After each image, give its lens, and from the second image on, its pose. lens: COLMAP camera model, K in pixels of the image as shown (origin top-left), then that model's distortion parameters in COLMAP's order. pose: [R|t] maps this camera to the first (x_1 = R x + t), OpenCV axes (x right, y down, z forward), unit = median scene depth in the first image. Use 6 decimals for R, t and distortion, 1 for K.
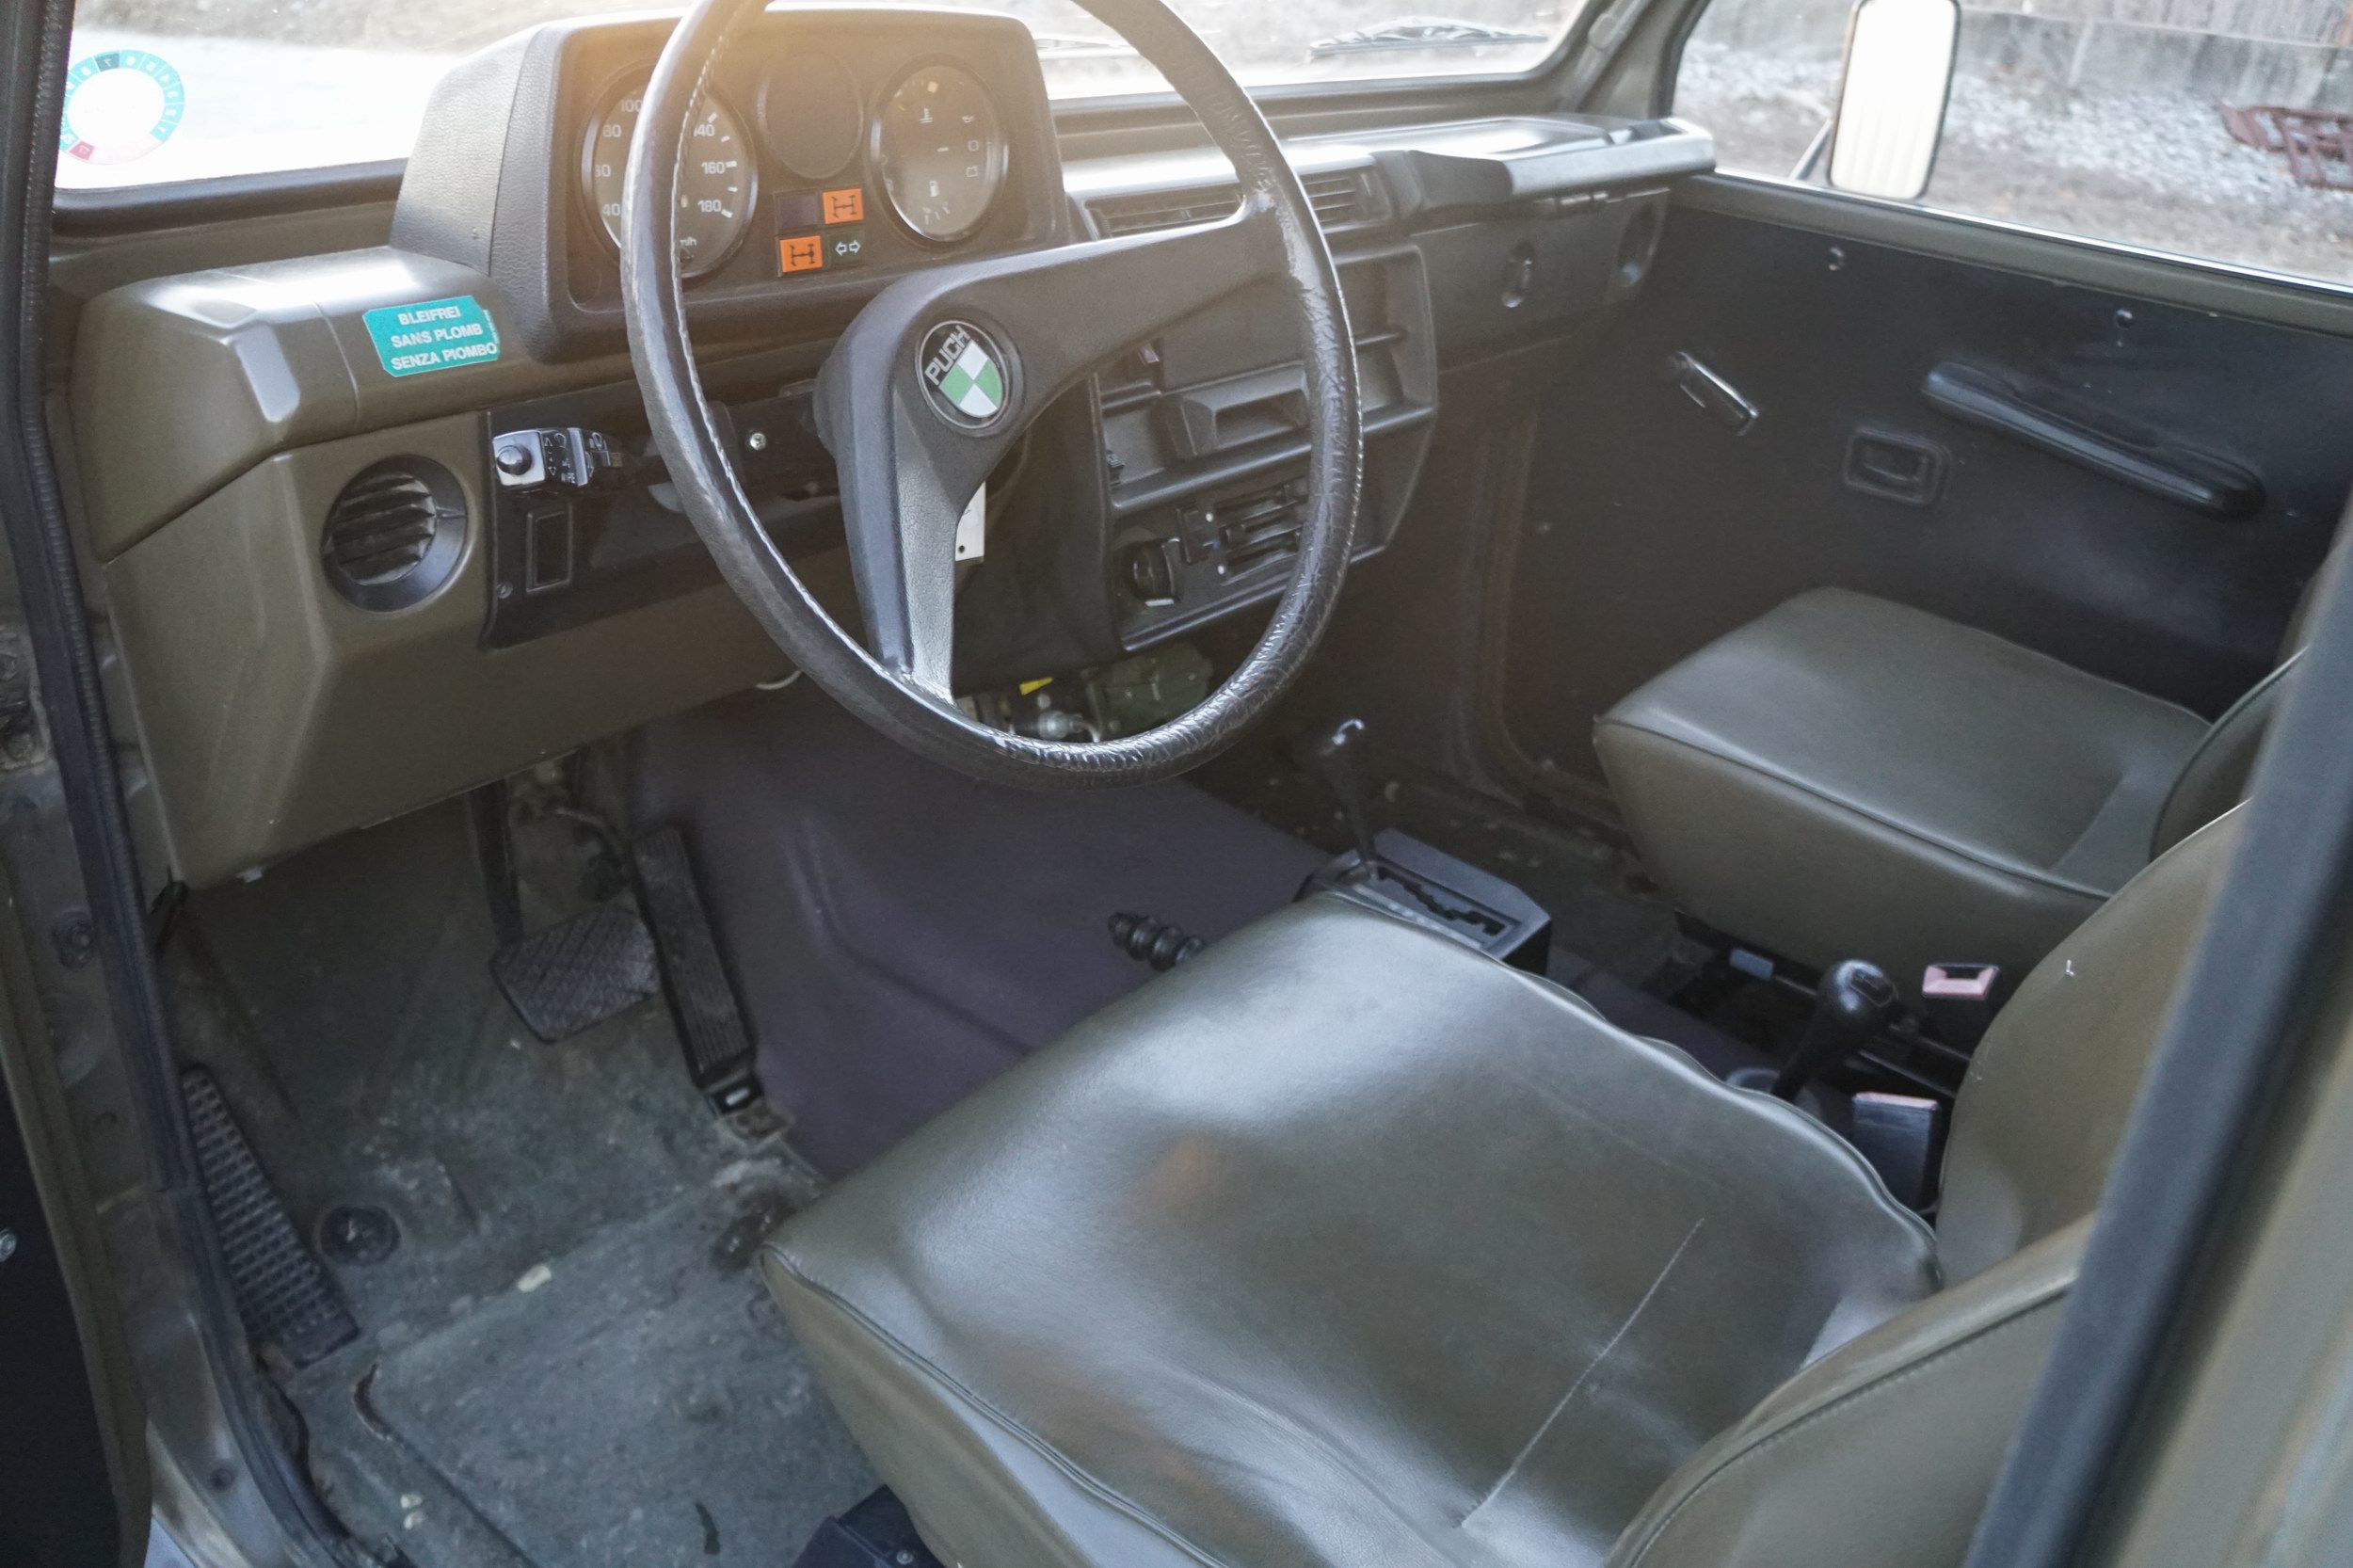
lens RADIAL K [[1877.7, 0, 1176.5], [0, 1877.7, 784.0], [0, 0, 1]] dist [-0.190631, 0.141843]
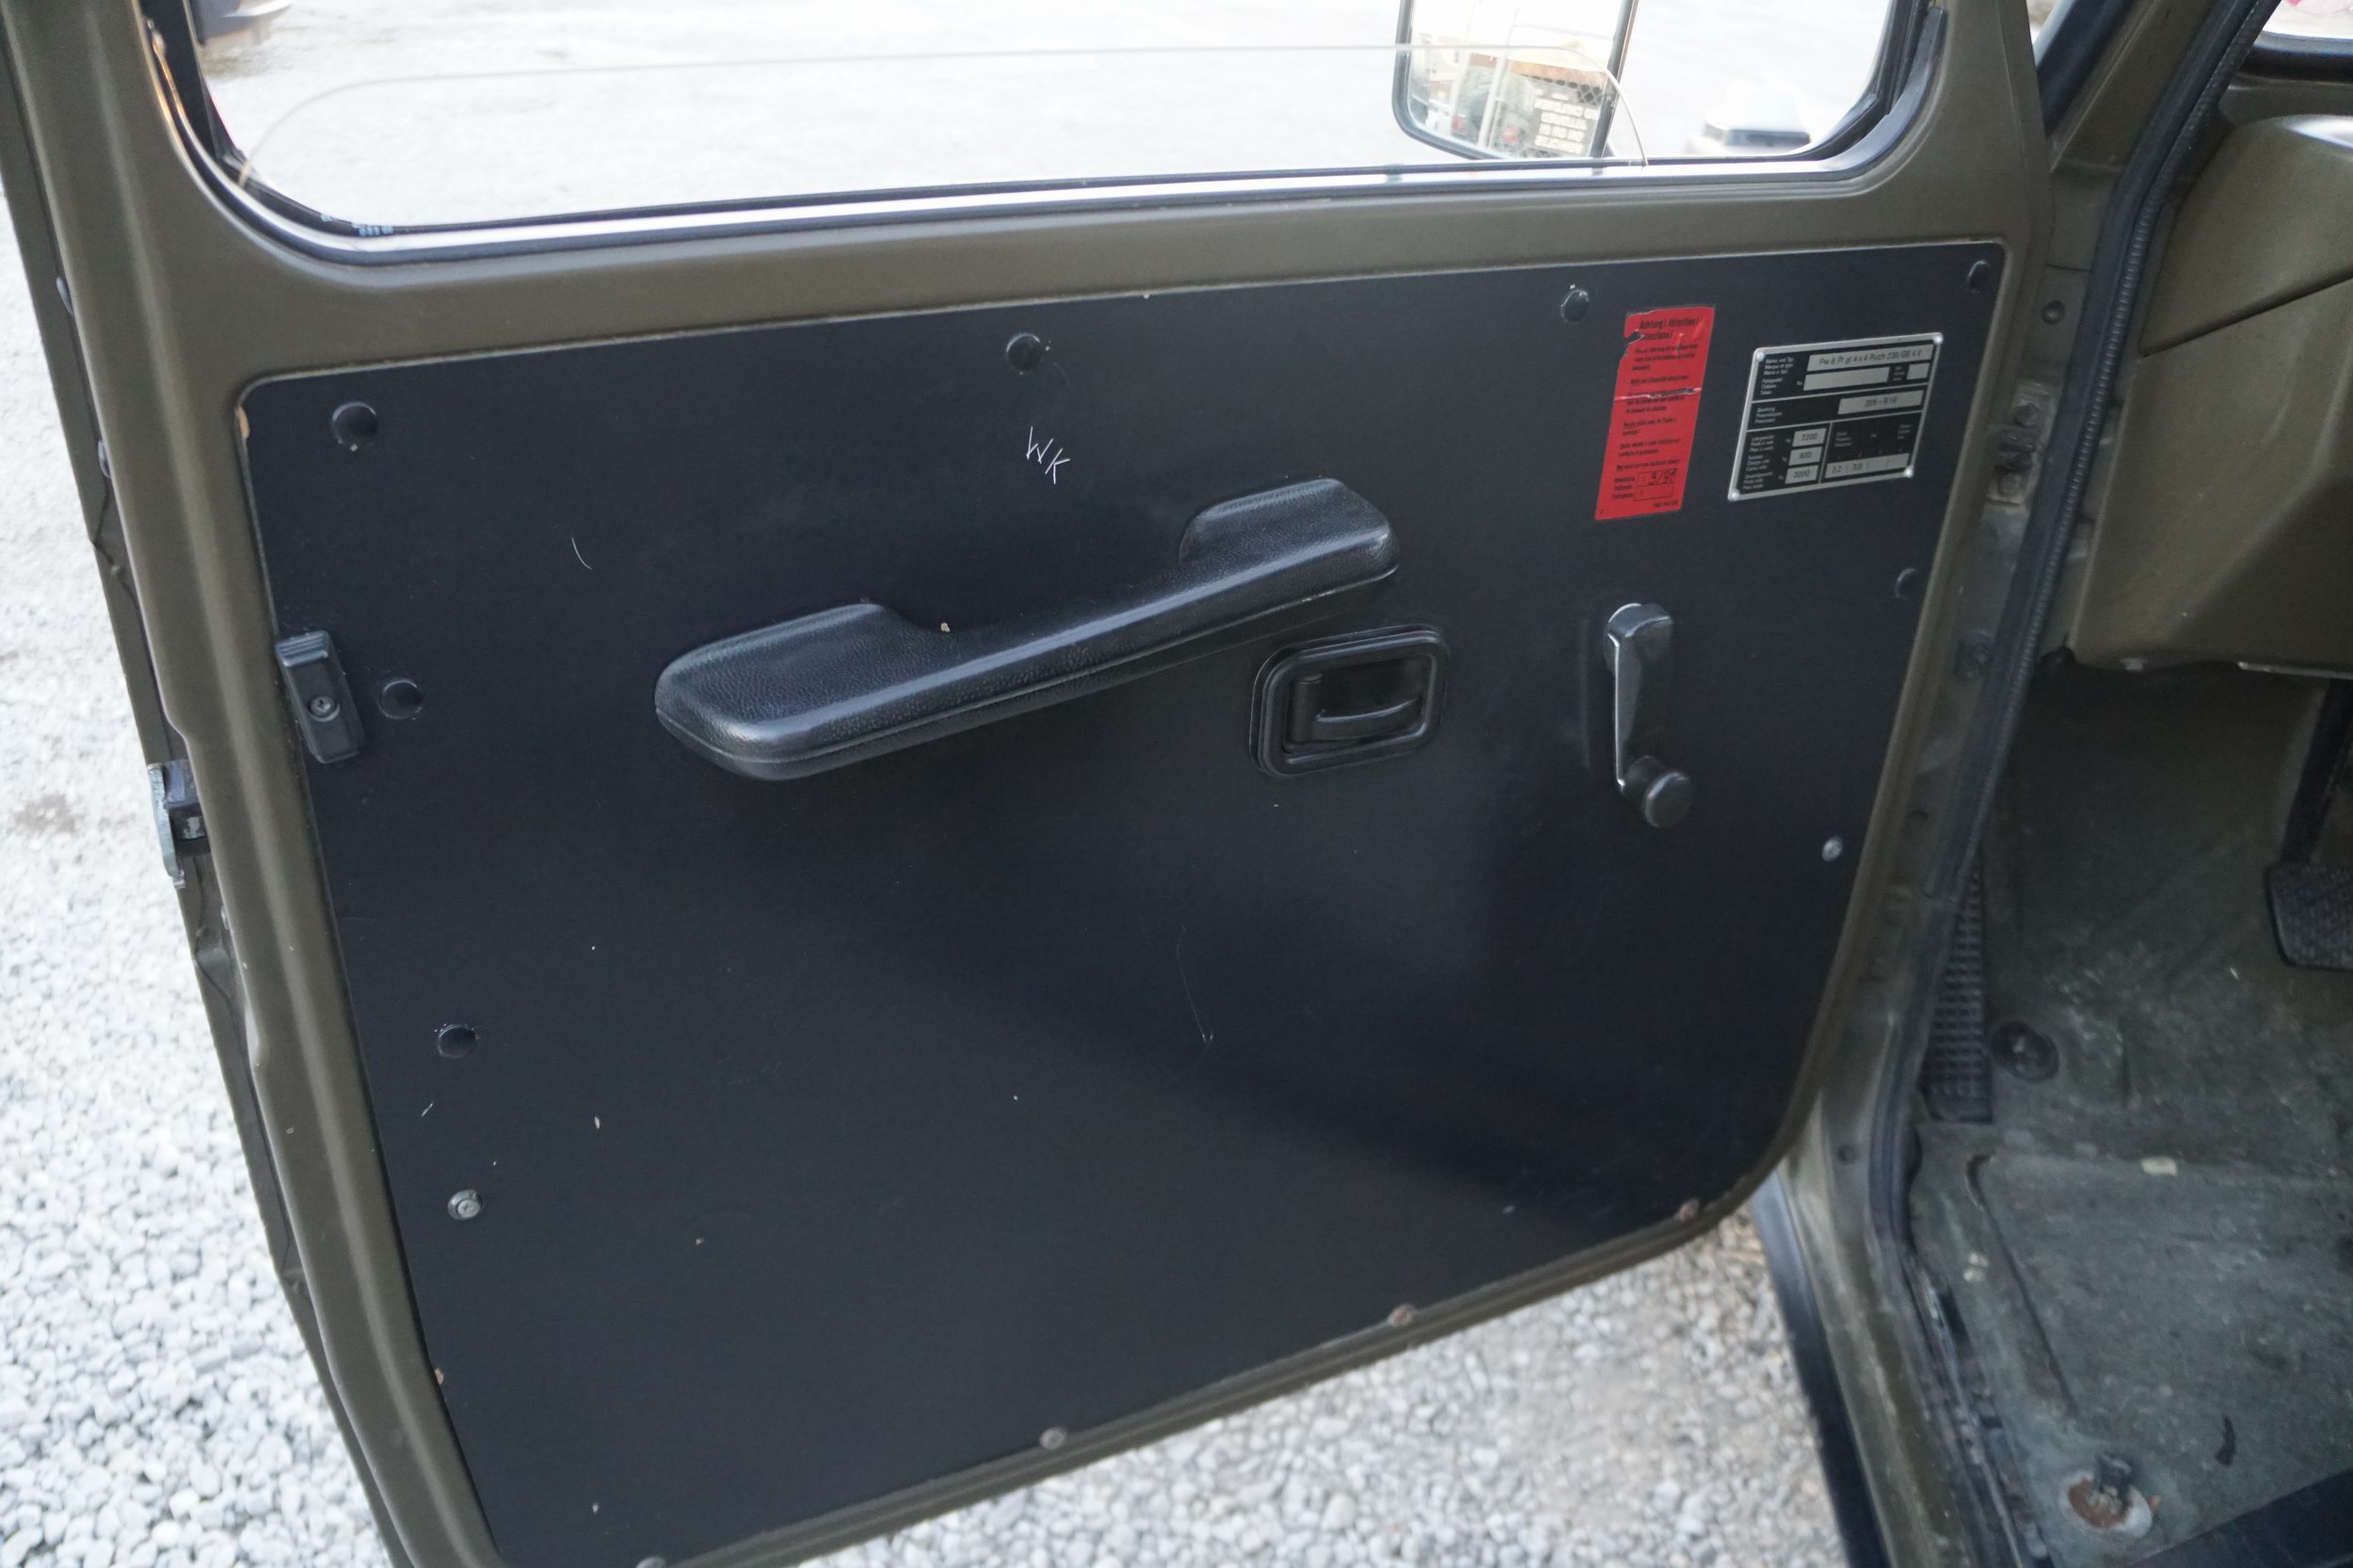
lens RADIAL K [[1877.7, 0, 1176.5], [0, 1877.7, 784.0], [0, 0, 1]] dist [-0.190631, 0.141843]
pose [[0.569918, 0.362550, -0.737394, -0.002992], [-0.383741, 0.910962, 0.151301, 0.145747], [0.726592, 0.196739, 0.658299, -0.124096]]
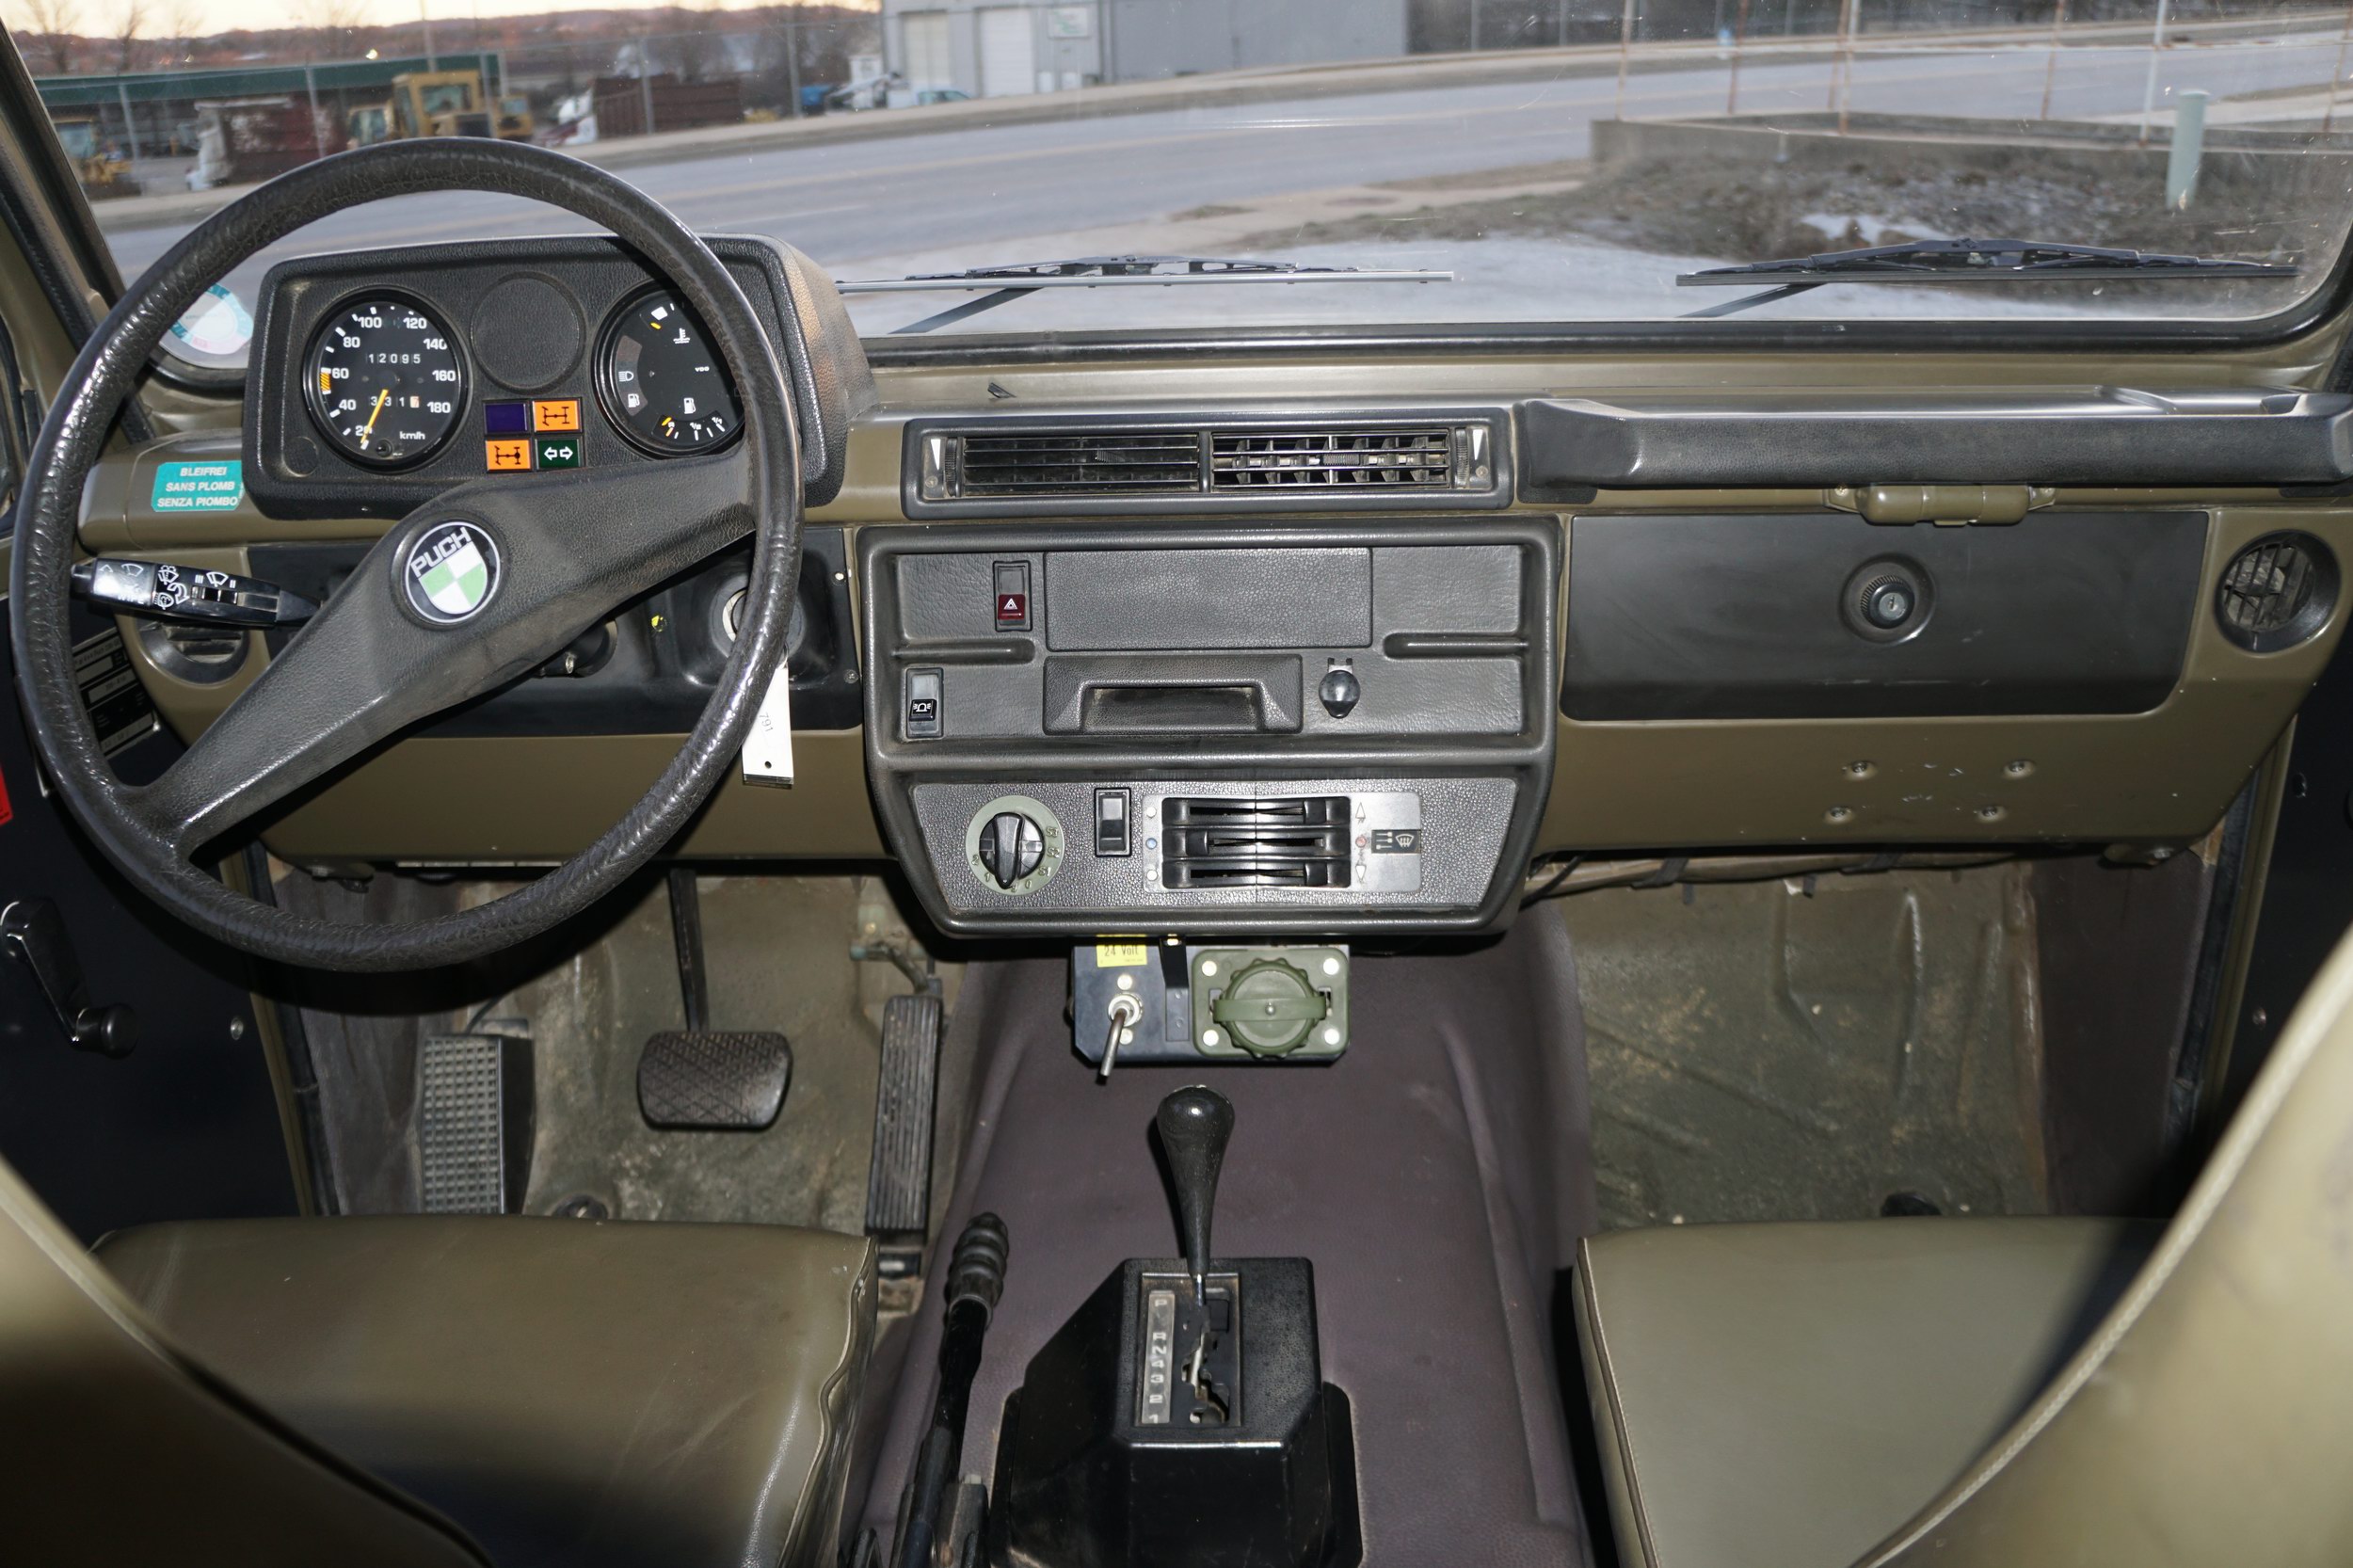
lens RADIAL K [[1877.7, 0, 1176.5], [0, 1877.7, 784.0], [0, 0, 1]] dist [-0.190631, 0.141843]
pose [[0.595730, 0.199241, -0.778080, 0.733214], [-0.299607, 0.953947, 0.014883, -0.181338], [0.745212, 0.224252, 0.627989, 0.498611]]
